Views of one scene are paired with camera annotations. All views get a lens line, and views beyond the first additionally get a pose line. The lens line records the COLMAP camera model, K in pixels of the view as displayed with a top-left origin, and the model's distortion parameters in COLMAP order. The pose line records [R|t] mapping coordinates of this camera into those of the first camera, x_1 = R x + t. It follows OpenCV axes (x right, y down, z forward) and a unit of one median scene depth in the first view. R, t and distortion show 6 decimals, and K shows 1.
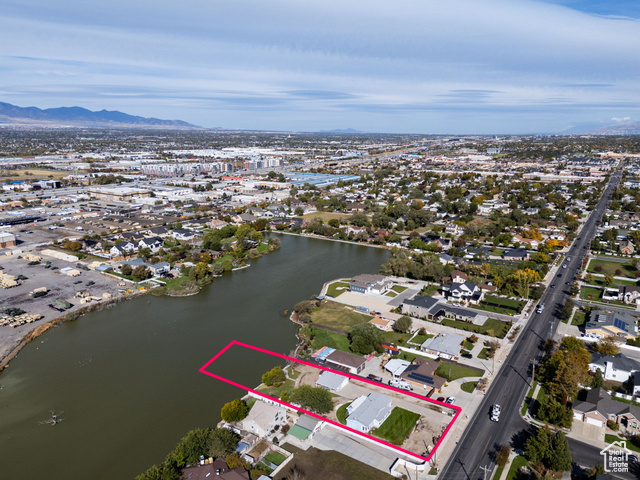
lens RADIAL K [[468.1, 0, 319.3], [0, 468.1, 225.2], [0, 0, 1]] dist [0.078405, -0.071345]
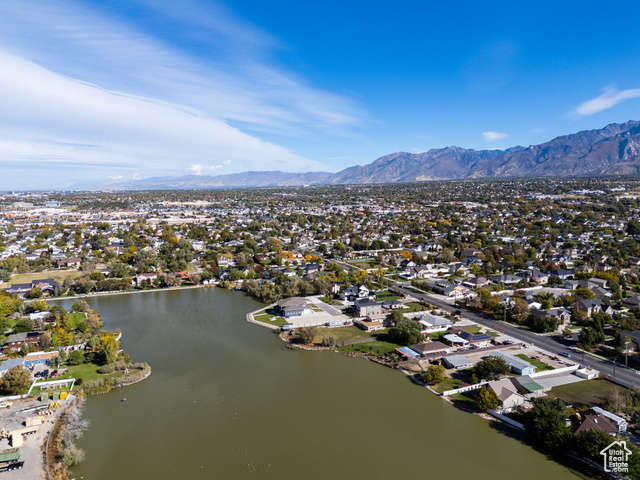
lens RADIAL K [[468.1, 0, 318.7], [0, 468.1, 241.7], [0, 0, 1]] dist [0.078405, -0.071345]
pose [[0.572355, -0.097767, 0.814157, -0.663995], [0.164874, 0.986311, 0.002534, -0.006379], [-0.803260, 0.132783, 0.580640, 0.356292]]
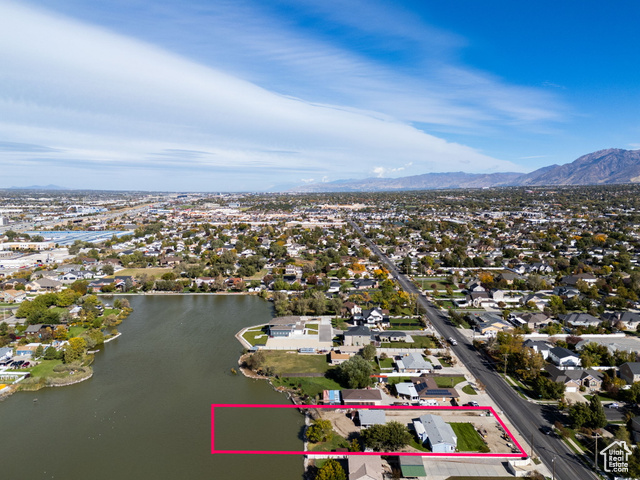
lens RADIAL K [[468.1, 0, 318.4], [0, 468.1, 217.6], [0, 0, 1]] dist [0.078405, -0.071345]
pose [[0.836751, -0.033117, 0.546581, -0.359856], [0.106557, 0.988936, -0.103207, 0.010534], [-0.537116, 0.144601, 0.831022, 0.128236]]
